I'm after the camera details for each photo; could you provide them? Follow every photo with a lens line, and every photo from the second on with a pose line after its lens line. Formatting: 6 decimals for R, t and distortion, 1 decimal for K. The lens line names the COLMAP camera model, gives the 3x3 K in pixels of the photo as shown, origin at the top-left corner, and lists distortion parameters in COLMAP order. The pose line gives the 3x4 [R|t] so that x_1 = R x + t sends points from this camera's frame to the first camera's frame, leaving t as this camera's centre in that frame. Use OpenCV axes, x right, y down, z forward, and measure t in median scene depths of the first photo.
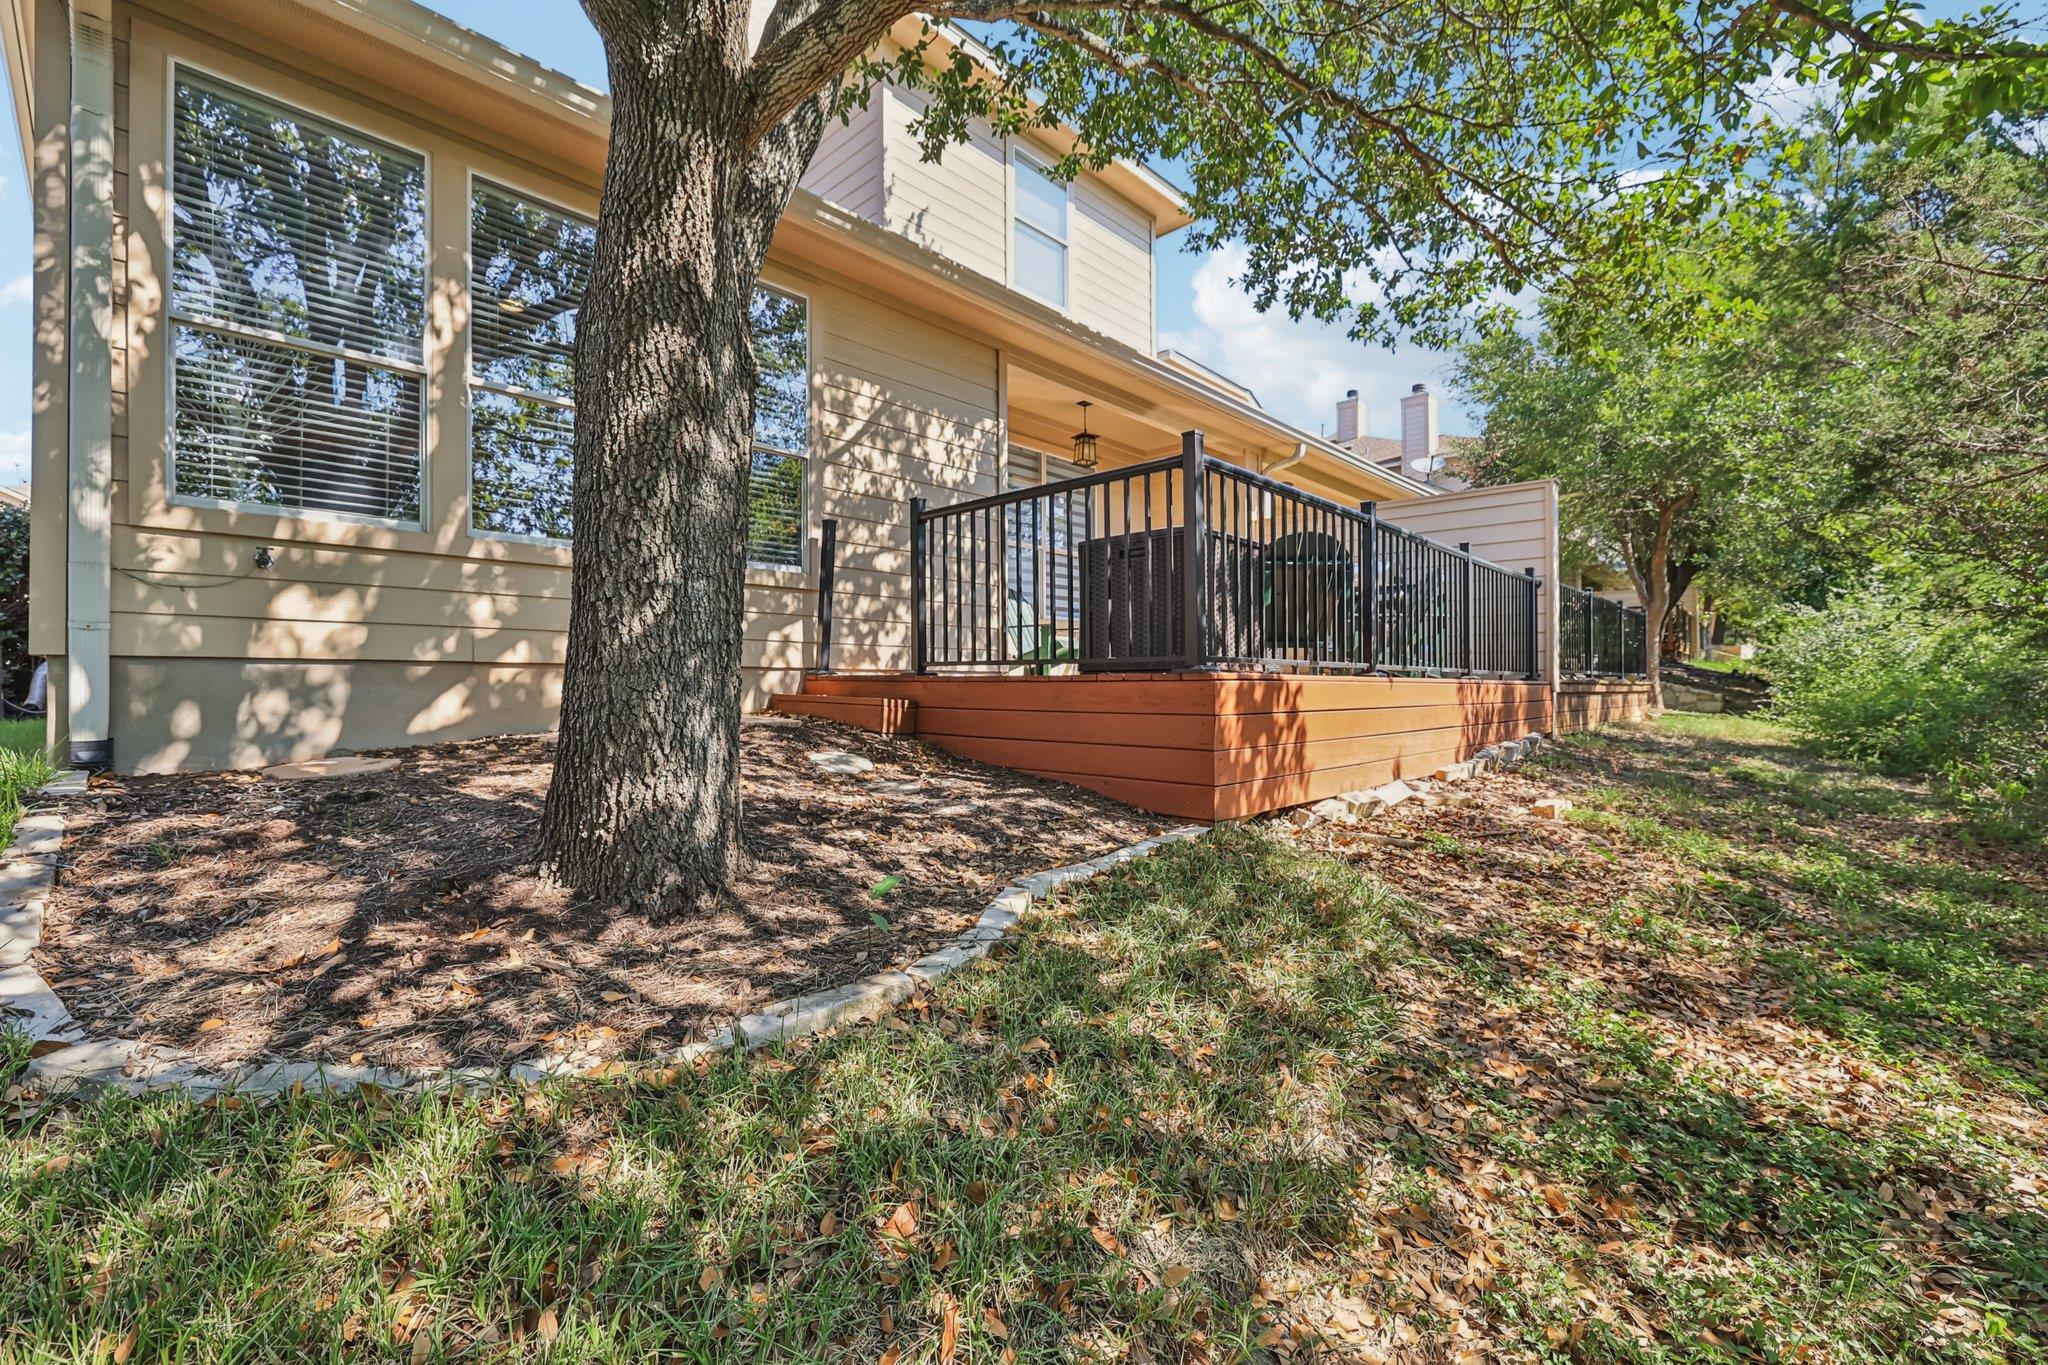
lens RADIAL K [[860.6, 0, 1026.2], [0, 860.6, 681.6], [0, 0, 1]] dist [-0.003822, 0.001677]
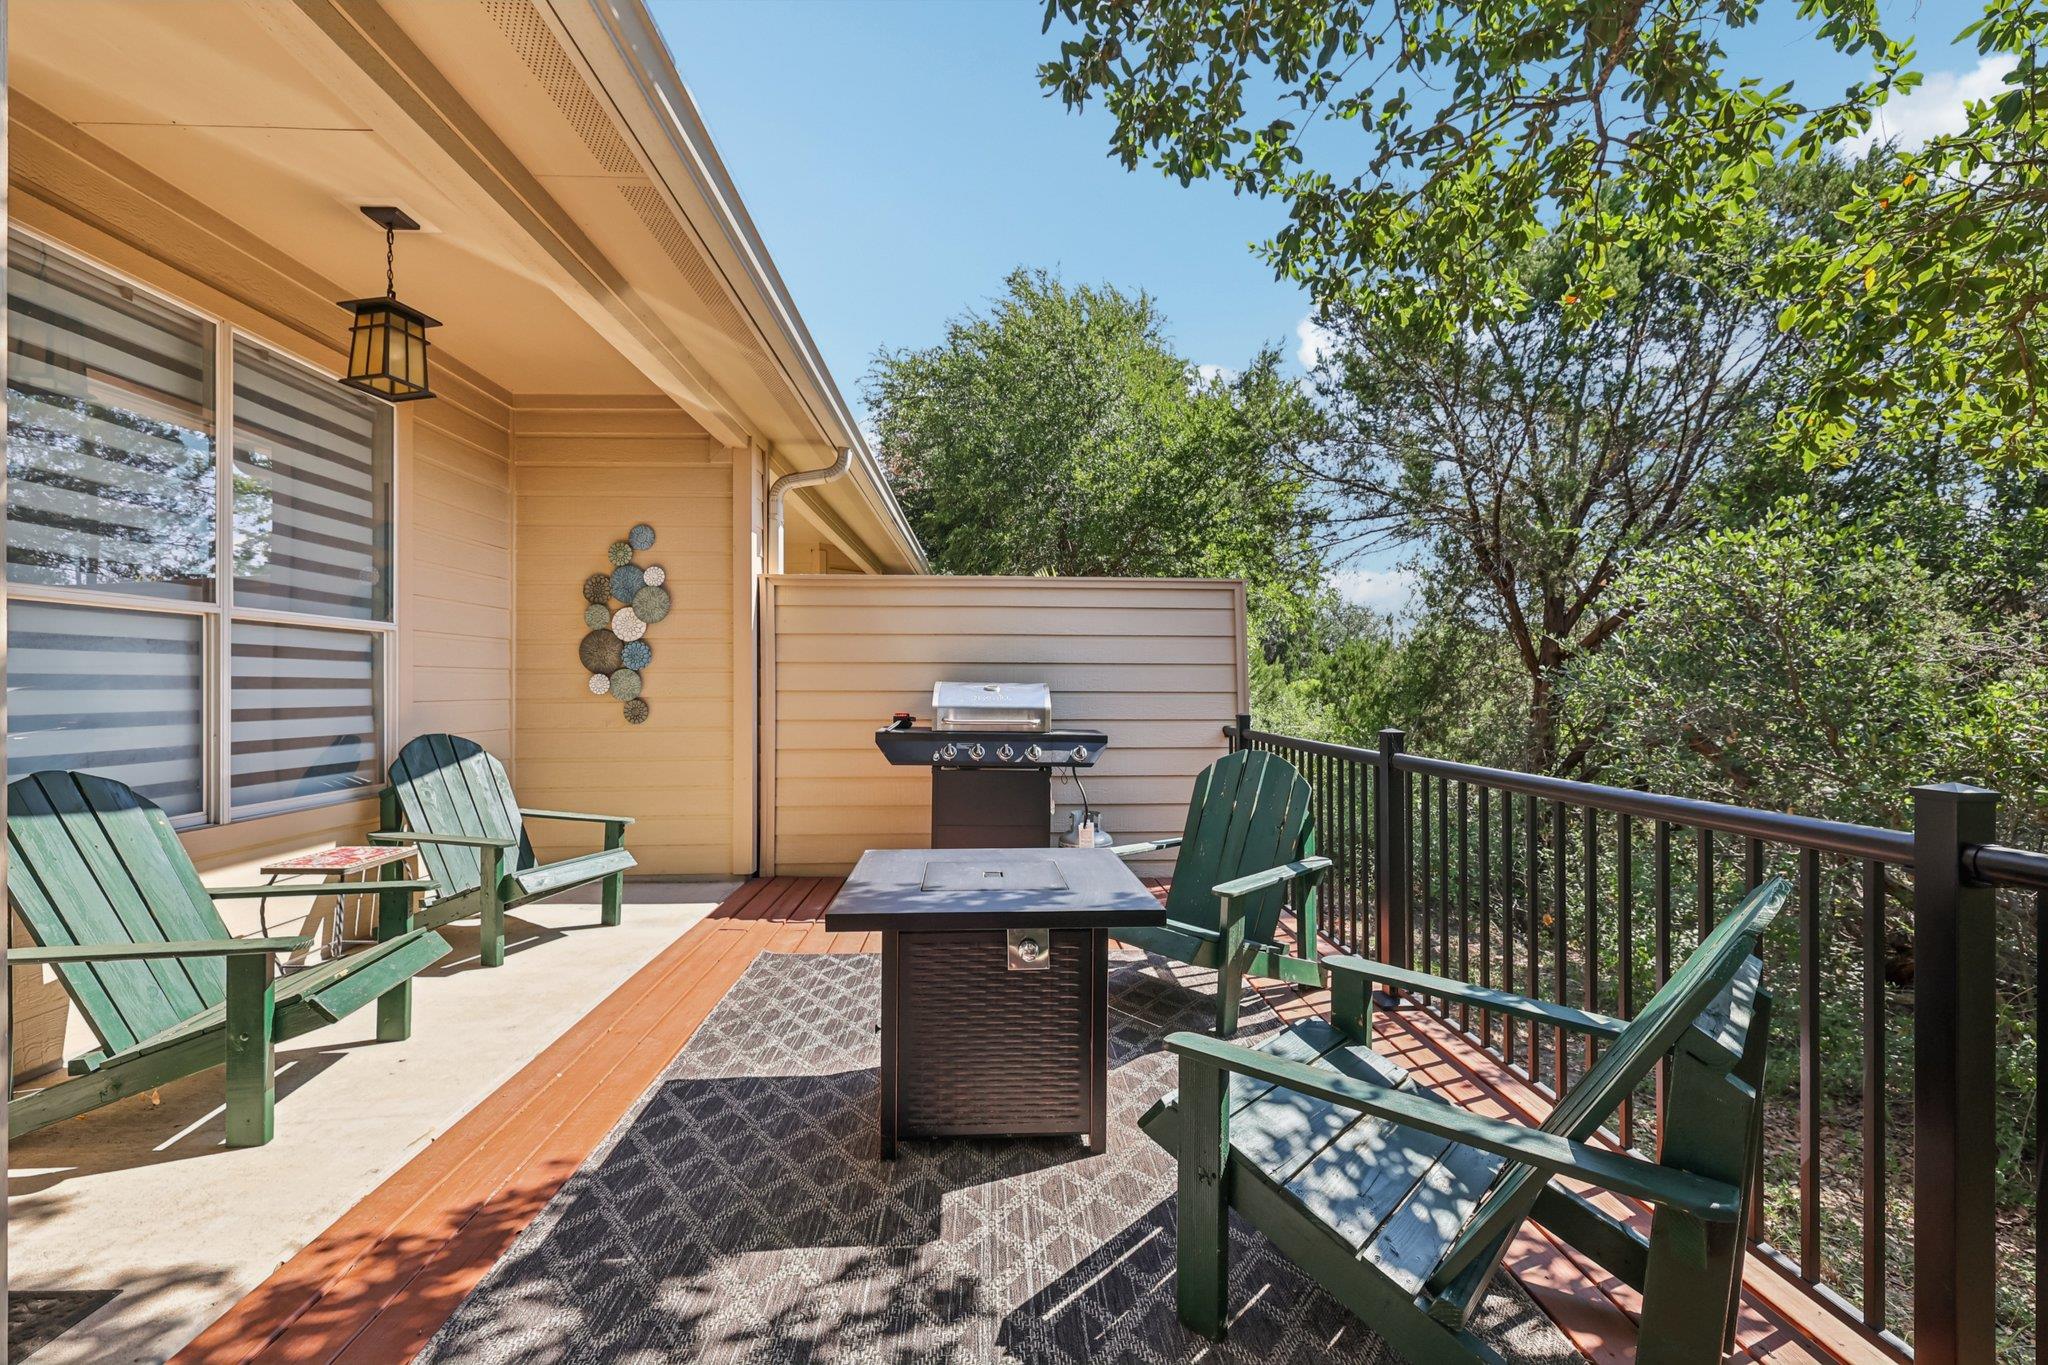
lens RADIAL K [[860.6, 0, 1042.8], [0, 860.6, 682.5], [0, 0, 1]] dist [-0.003822, 0.001677]
pose [[0.687344, 0.001893, 0.726330, -0.003644], [-0.000941, 0.999998, -0.001717, -0.130993], [-0.726331, 0.000497, 0.687344, 0.557789]]
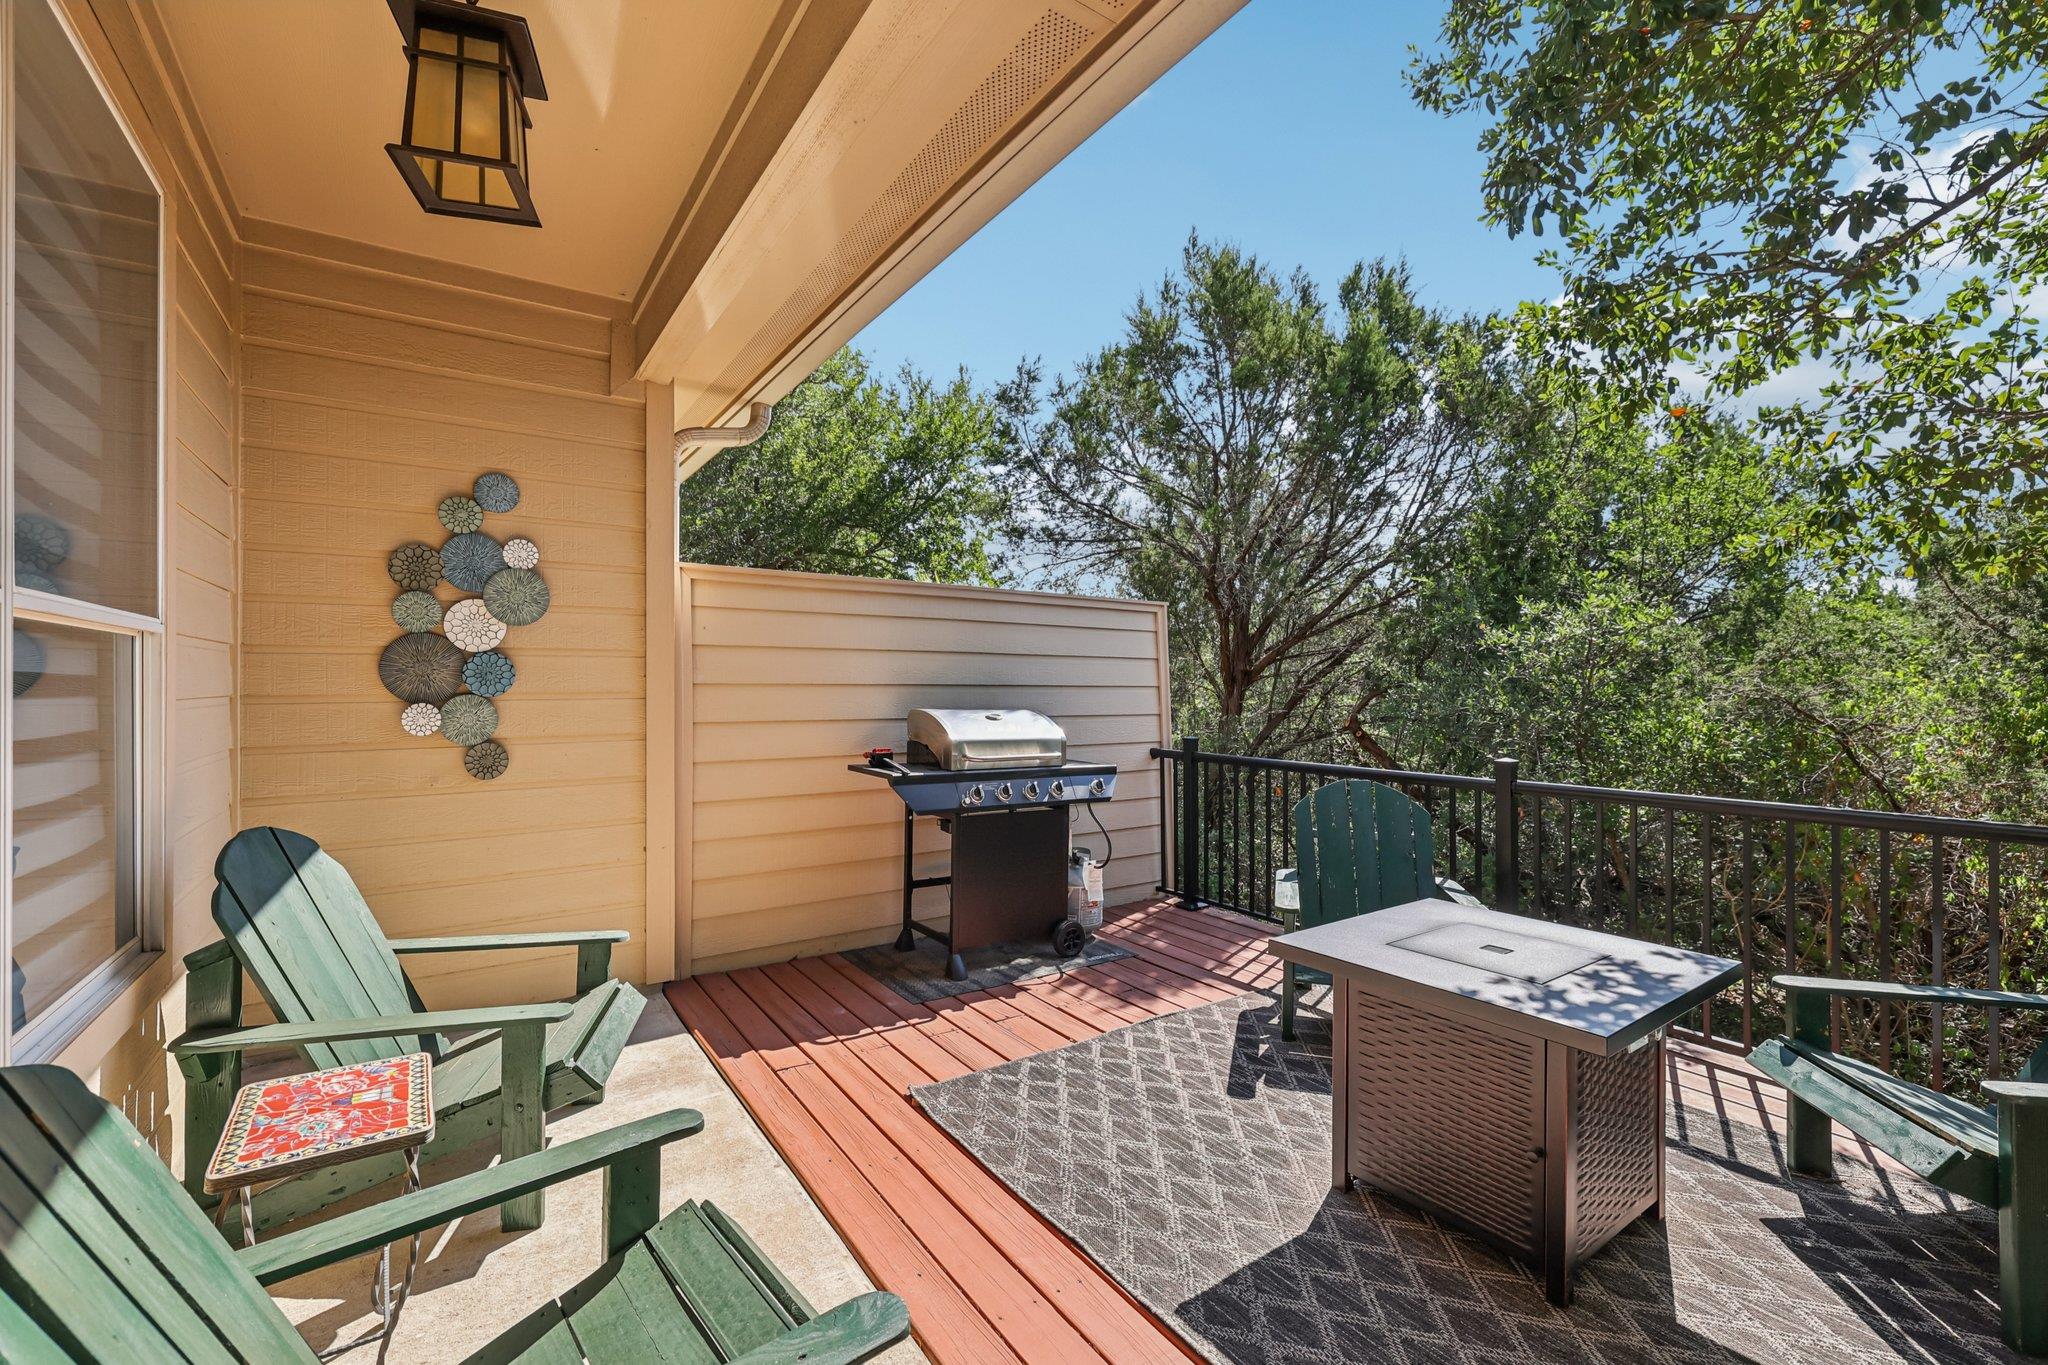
lens RADIAL K [[860.6, 0, 1029.6], [0, 860.6, 683.1], [0, 0, 1]] dist [-0.003822, 0.001677]
pose [[0.203671, 0.001906, 0.979037, -0.088783], [-0.006498, 0.999979, -0.000595, -0.147082], [-0.979018, -0.006240, 0.203679, 0.842468]]
